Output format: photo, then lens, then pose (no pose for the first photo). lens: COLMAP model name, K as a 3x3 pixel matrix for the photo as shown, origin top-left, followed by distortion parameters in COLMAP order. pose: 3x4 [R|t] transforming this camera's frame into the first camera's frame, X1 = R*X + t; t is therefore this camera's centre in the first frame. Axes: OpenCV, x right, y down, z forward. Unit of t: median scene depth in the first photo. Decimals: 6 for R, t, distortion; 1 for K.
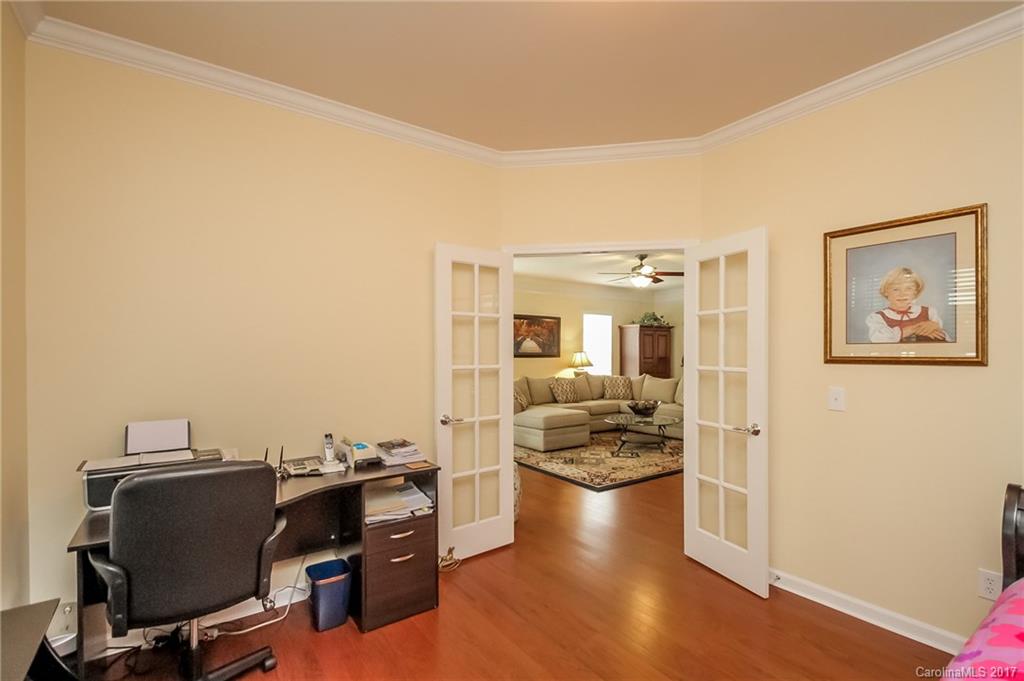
lens RADIAL K [[487.4, 0, 515.6], [0, 487.4, 345.3], [0, 0, 1]] dist [0.014553, -0.000471]
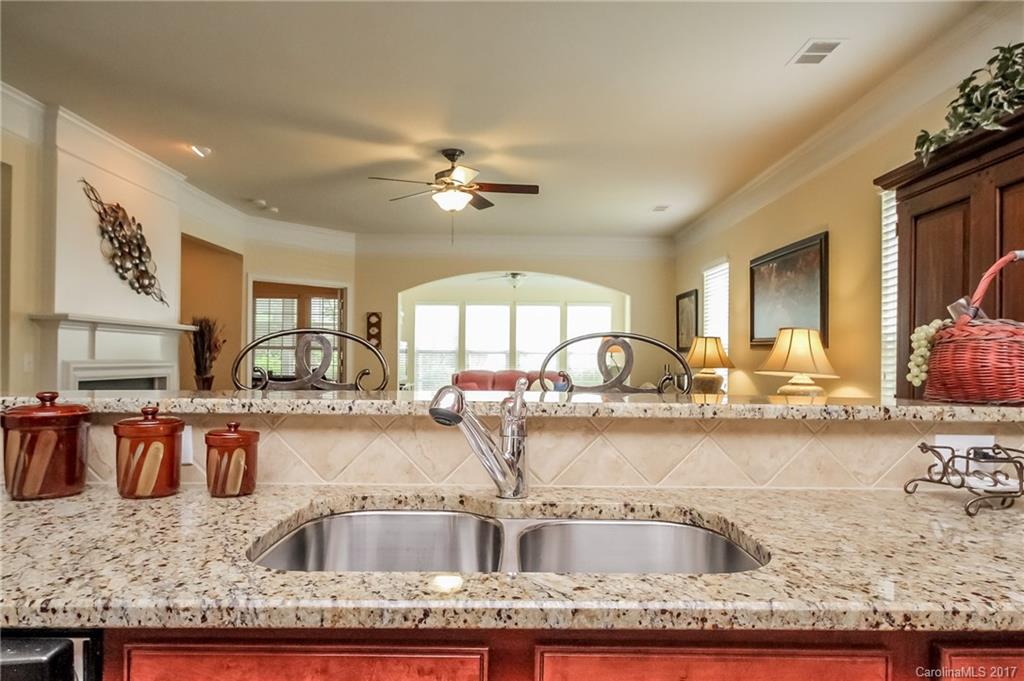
lens RADIAL K [[651.0, 0, 524.7], [0, 651.0, 356.3], [0, 0, 1]] dist [0.009121, -0.000845]
pose [[-0.576982, -0.013929, -0.816638, 0.614656], [-0.009861, 0.999900, -0.010087, 0.039013], [0.816698, 0.002233, -0.577062, 1.150624]]
